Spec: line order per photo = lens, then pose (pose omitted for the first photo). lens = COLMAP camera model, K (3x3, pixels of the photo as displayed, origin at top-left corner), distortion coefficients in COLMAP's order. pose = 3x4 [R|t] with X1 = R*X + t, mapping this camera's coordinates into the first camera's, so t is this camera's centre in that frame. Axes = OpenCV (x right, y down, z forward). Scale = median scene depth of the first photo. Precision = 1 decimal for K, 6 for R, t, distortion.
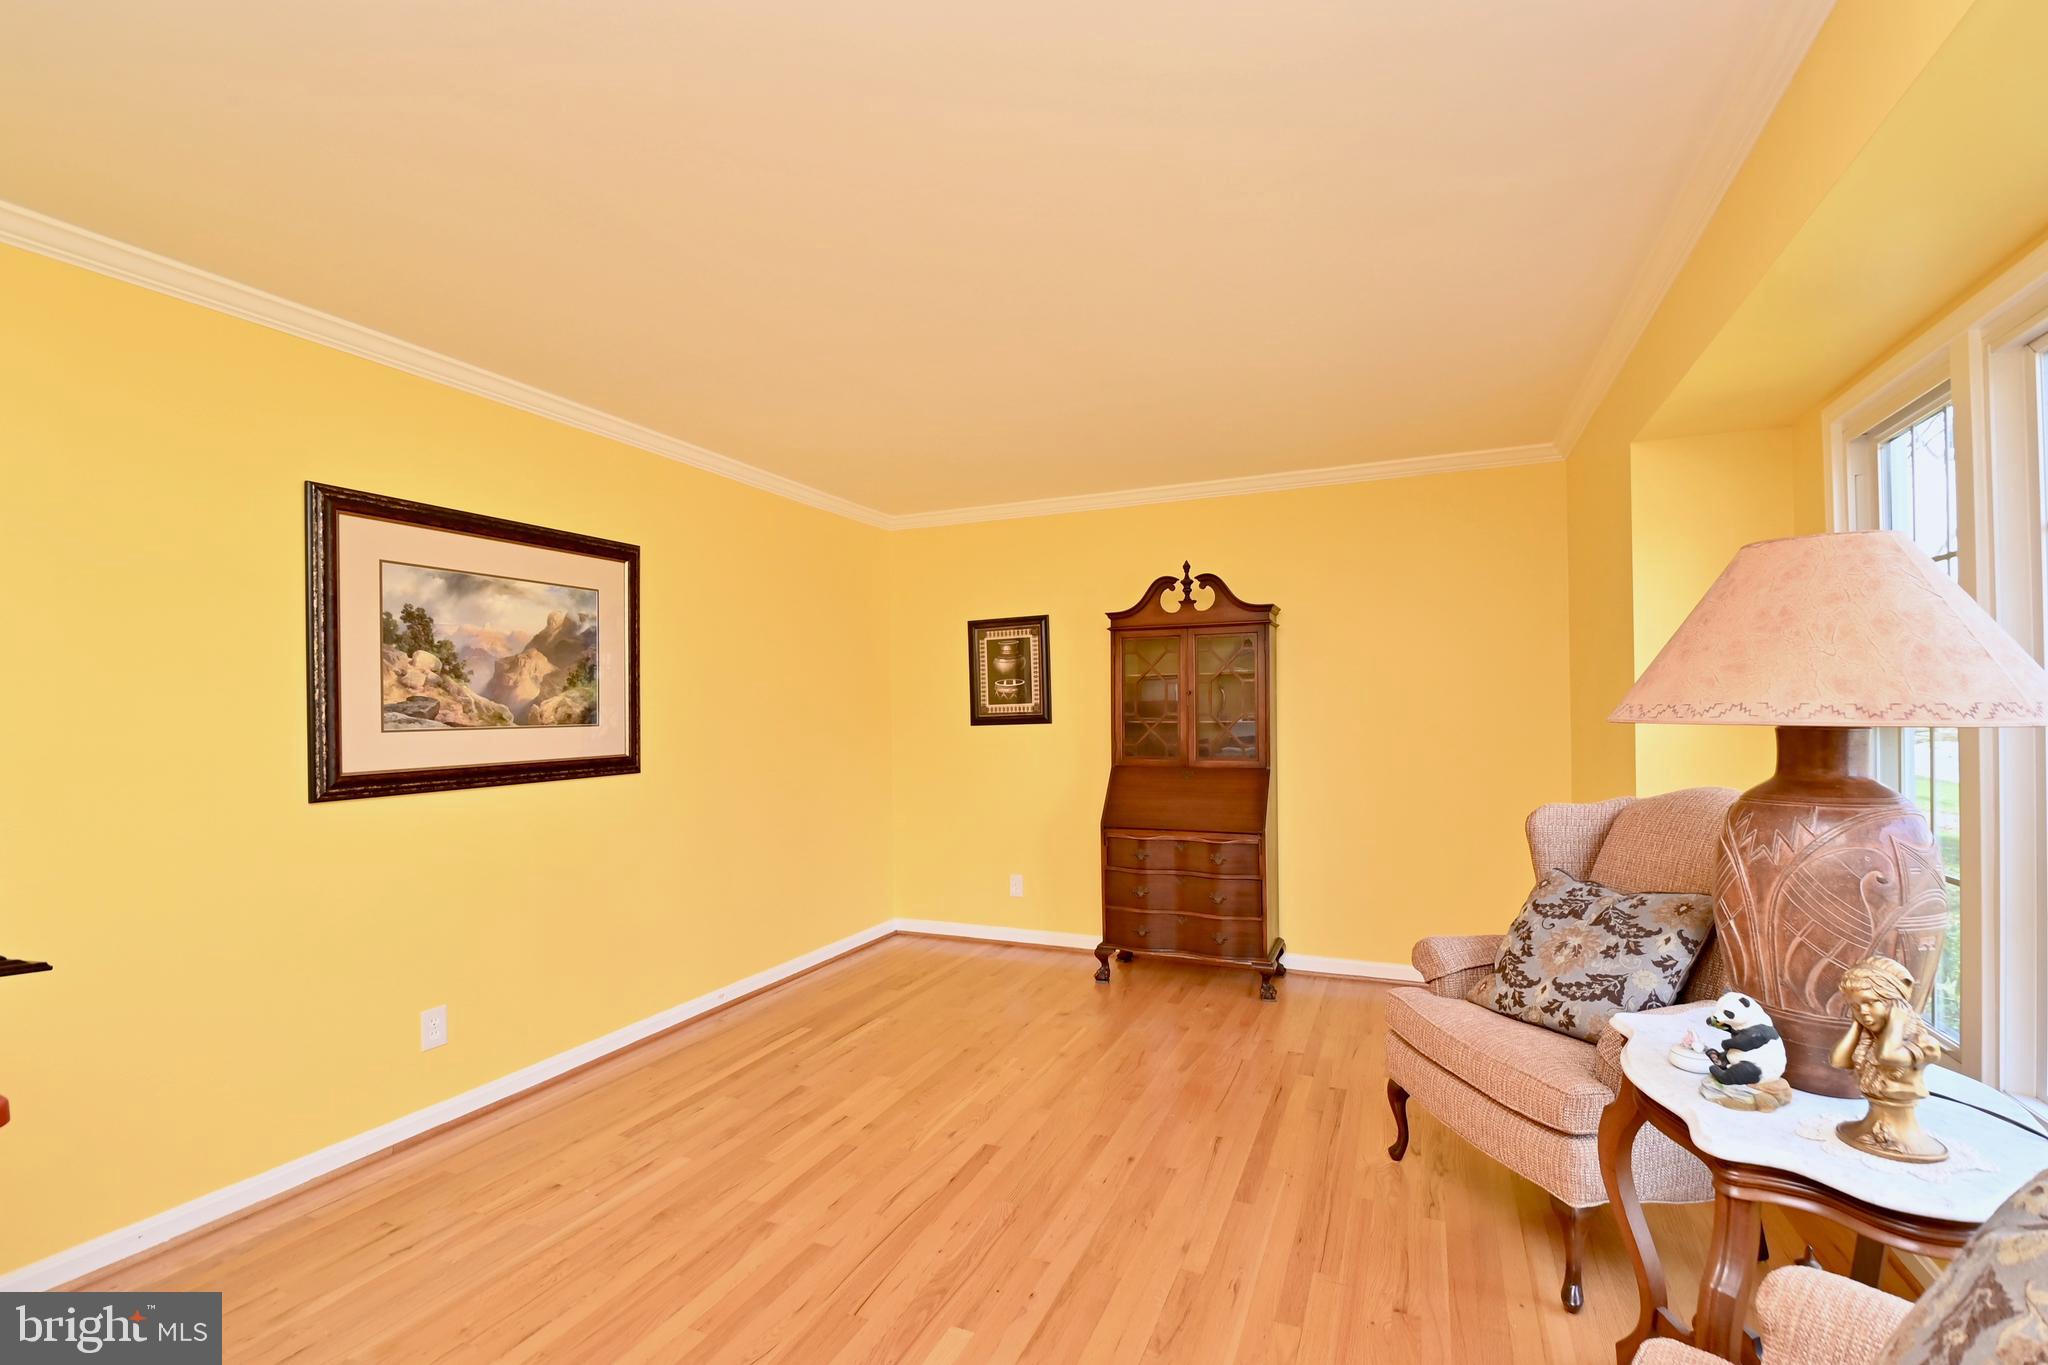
lens RADIAL K [[896.1, 0, 1042.0], [0, 896.1, 712.5], [0, 0, 1]] dist [0.015936, -0.023083]
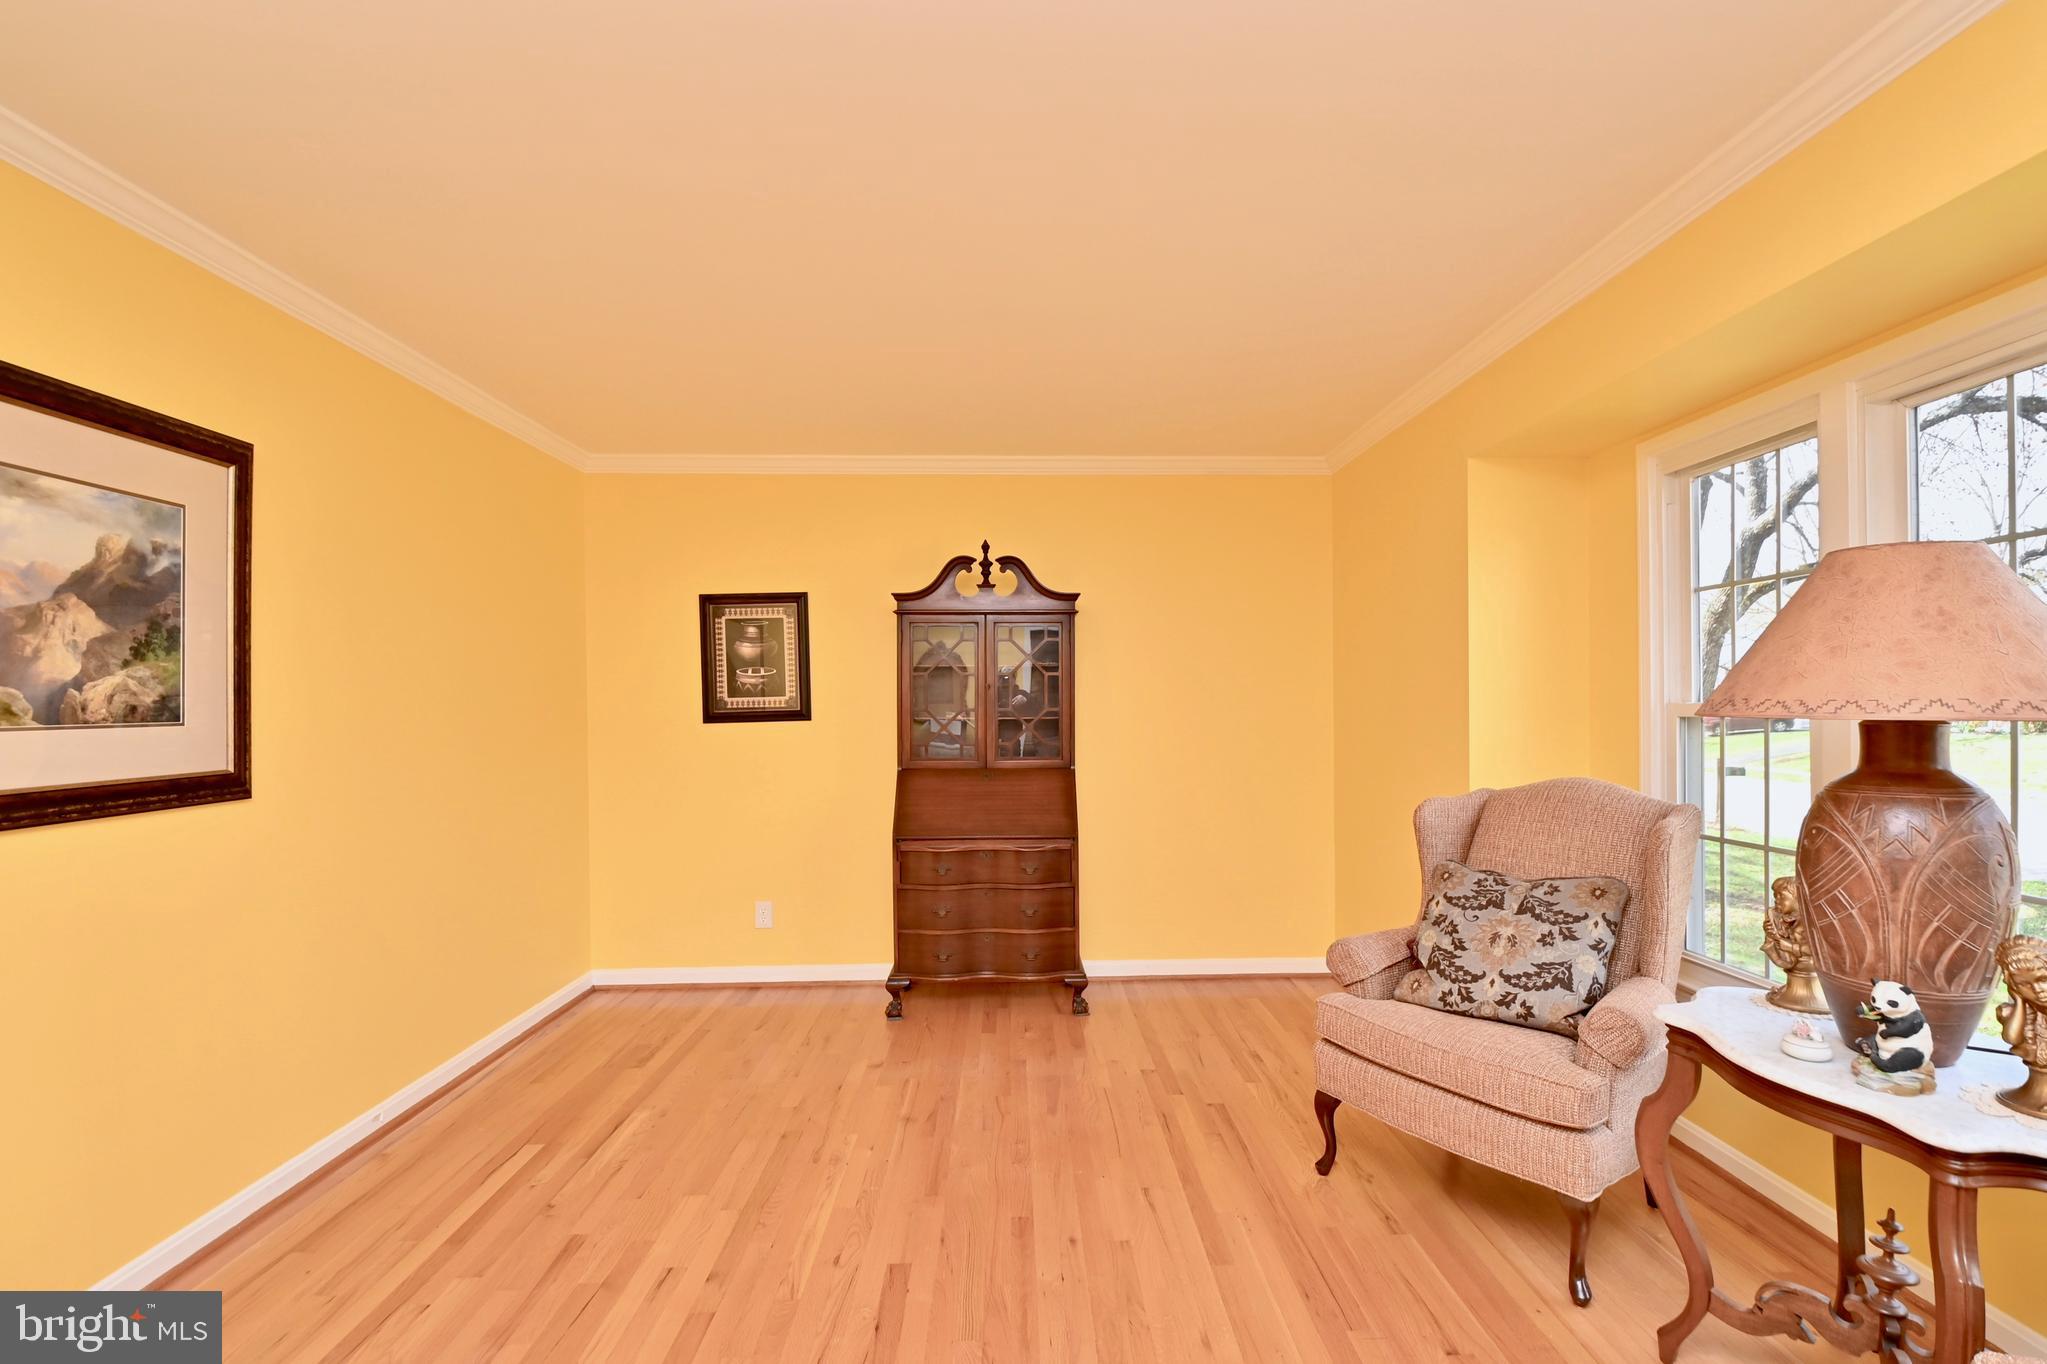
lens RADIAL K [[895.7, 0, 1041.4], [0, 895.7, 712.0], [0, 0, 1]] dist [0.015936, -0.023083]
pose [[0.908032, 0.002512, 0.418892, -0.235875], [-0.003781, 0.999990, 0.002200, 0.002494], [-0.418883, -0.003582, 0.908033, 0.215013]]
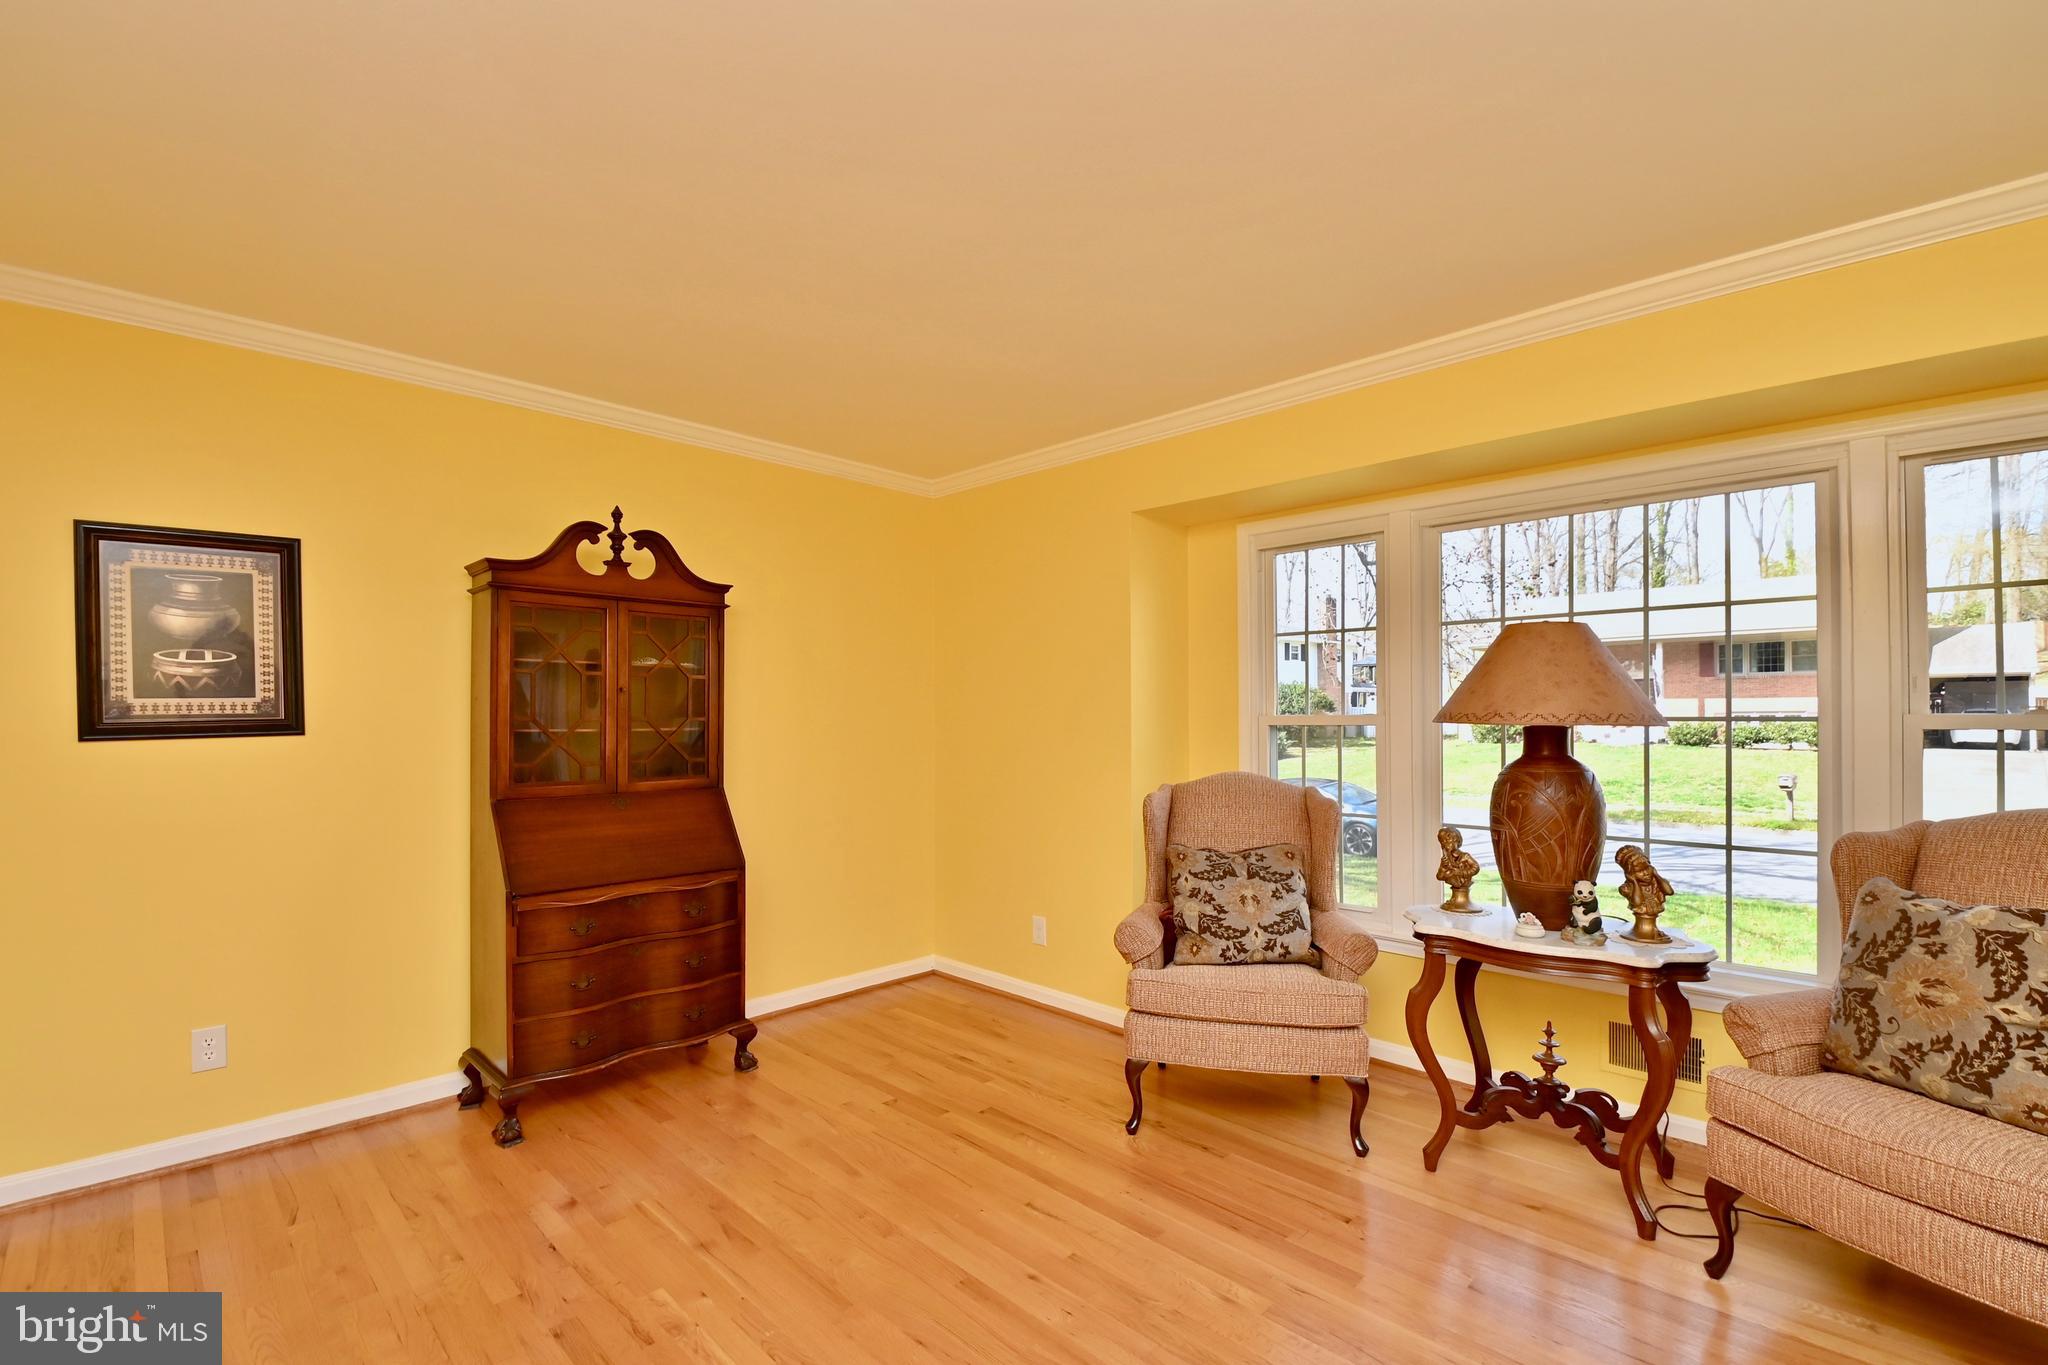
lens RADIAL K [[896.1, 0, 1042.0], [0, 896.1, 712.5], [0, 0, 1]] dist [0.015936, -0.023083]
pose [[0.364465, 0.012336, 0.931135, -0.545379], [-0.003290, 0.999923, -0.011960, 0.005447], [-0.931211, 0.001295, 0.364477, 0.592445]]
